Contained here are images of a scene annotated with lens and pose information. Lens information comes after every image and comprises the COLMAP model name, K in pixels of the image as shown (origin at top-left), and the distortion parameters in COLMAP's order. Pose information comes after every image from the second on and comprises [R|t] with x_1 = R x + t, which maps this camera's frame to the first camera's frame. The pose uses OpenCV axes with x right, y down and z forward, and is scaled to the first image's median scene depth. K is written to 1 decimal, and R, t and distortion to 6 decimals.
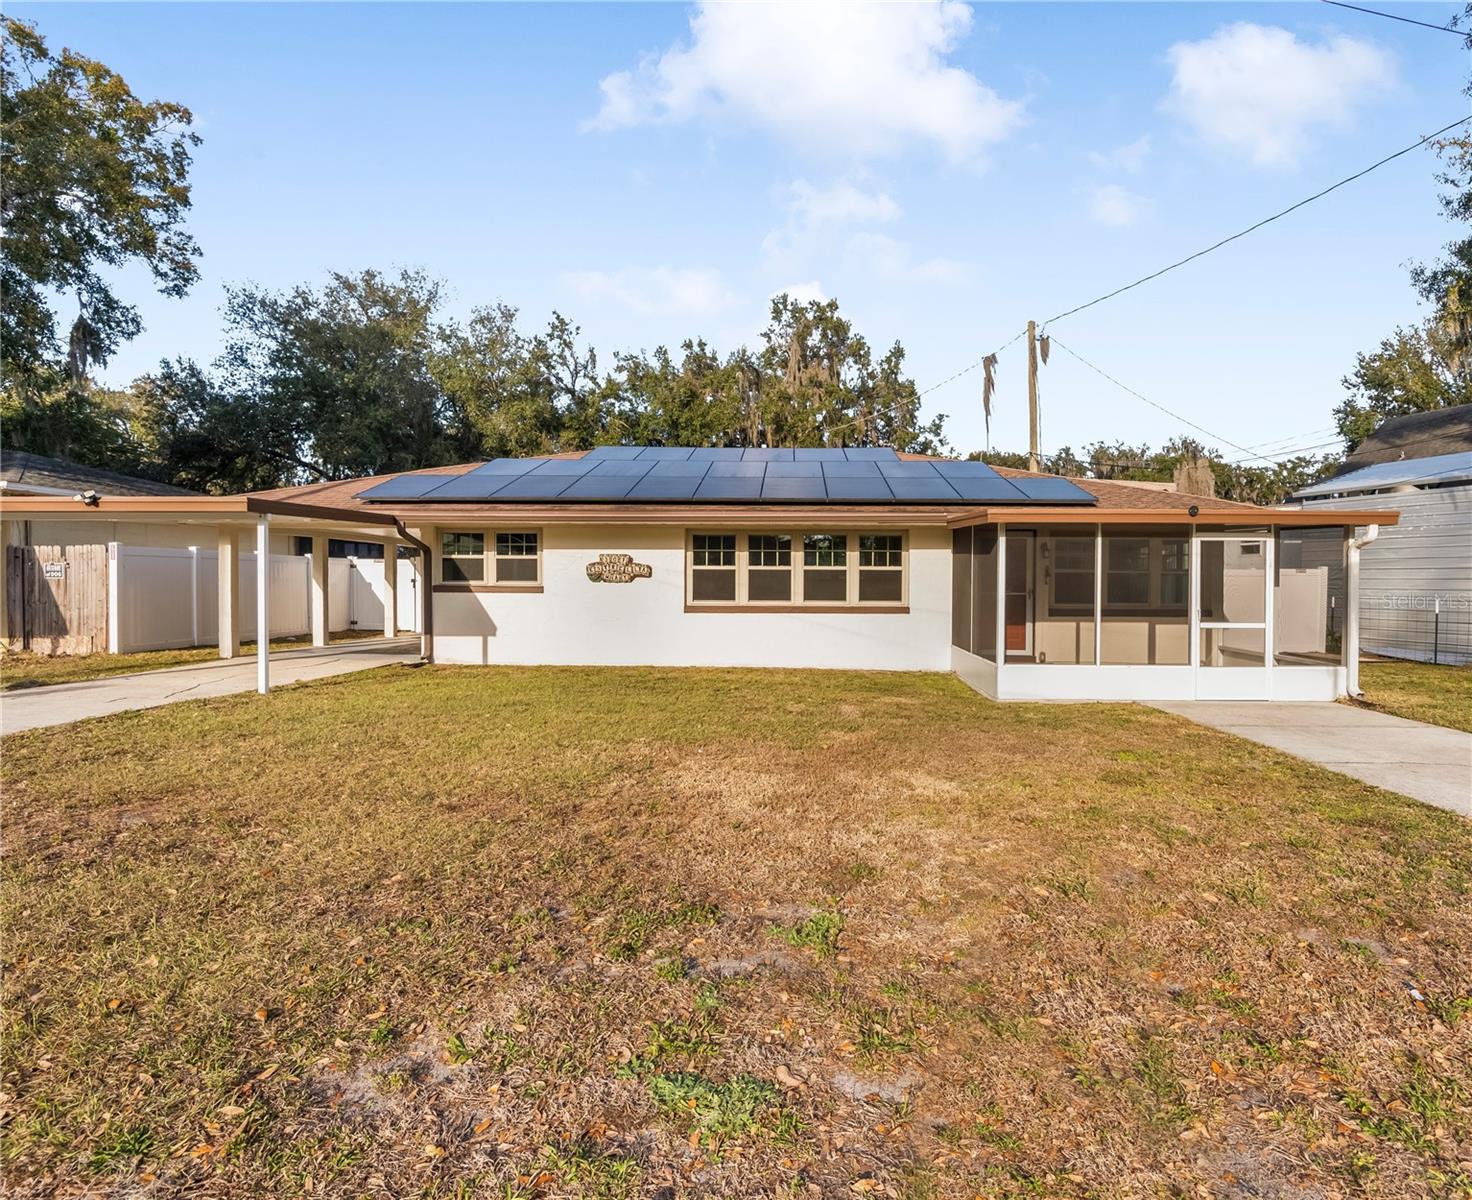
lens RADIAL K [[806.2, 0, 736.0], [0, 806.2, 598.6], [0, 0, 1]] dist [-0.012244, -0.000742]
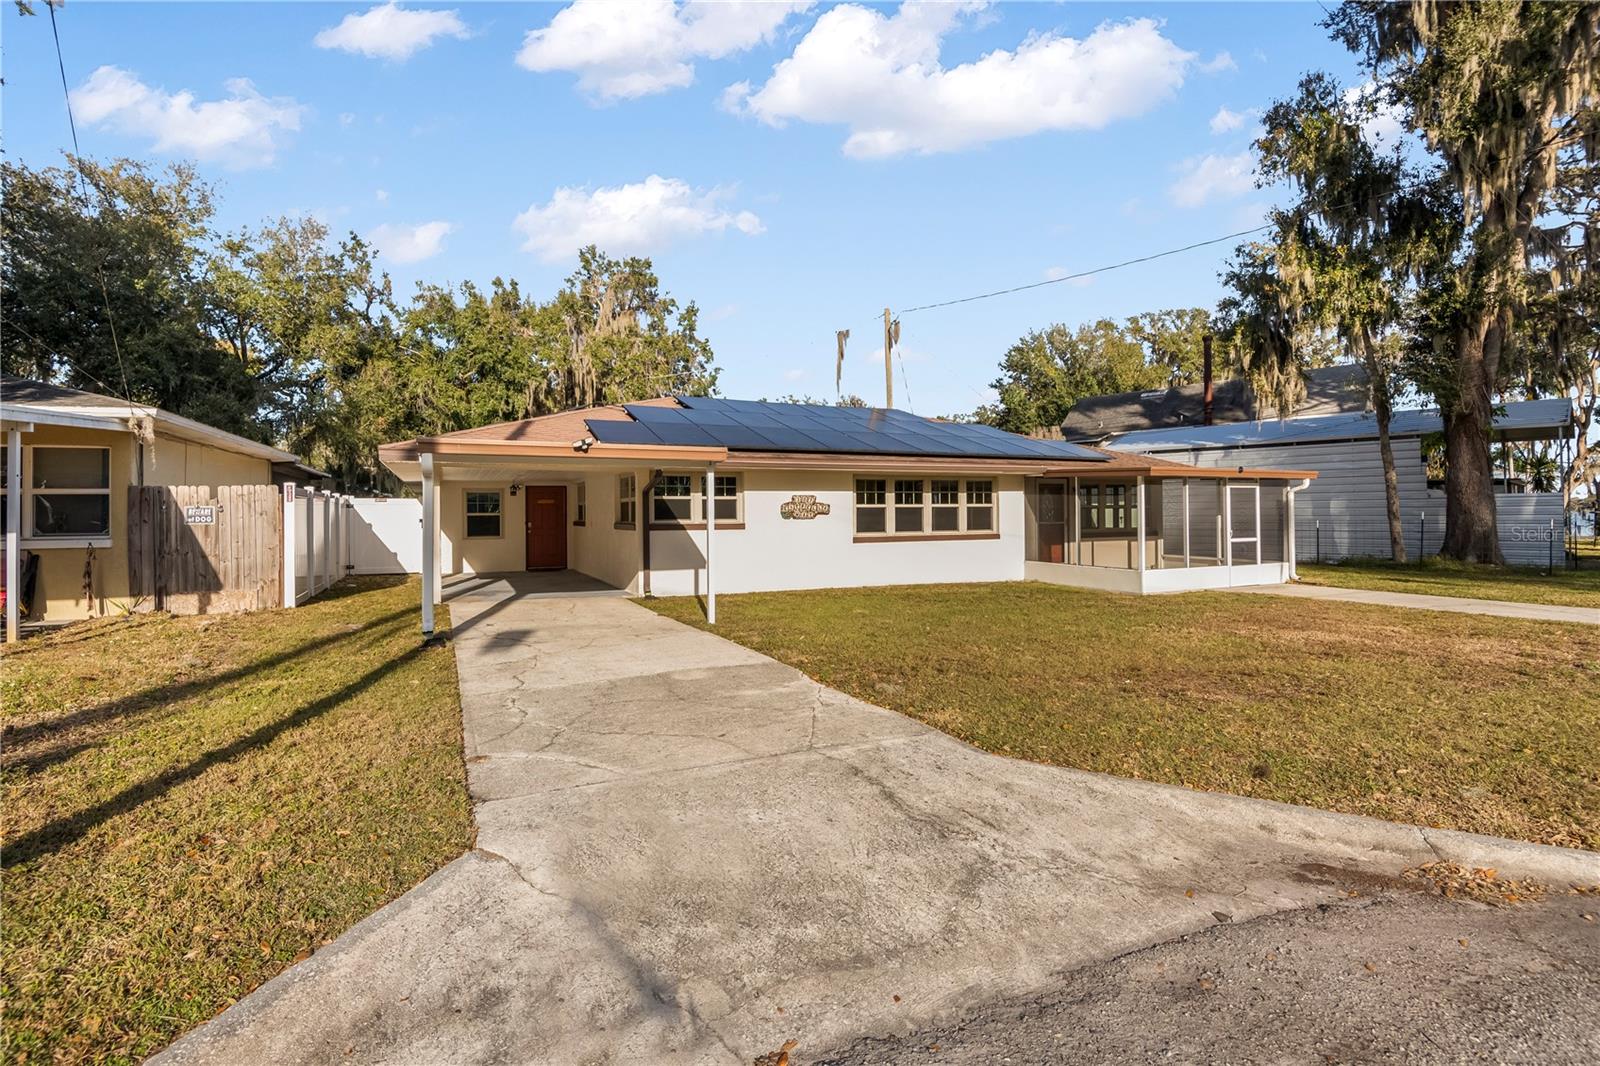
lens RADIAL K [[747.5, 0, 802.0], [0, 747.5, 522.4], [0, 0, 1]] dist [-0.009210, -0.006329]
pose [[0.902160, -0.016550, 0.431084, -0.619339], [0.021677, 0.999741, -0.006983, -0.007628], [-0.430857, 0.015645, 0.902285, 0.009194]]
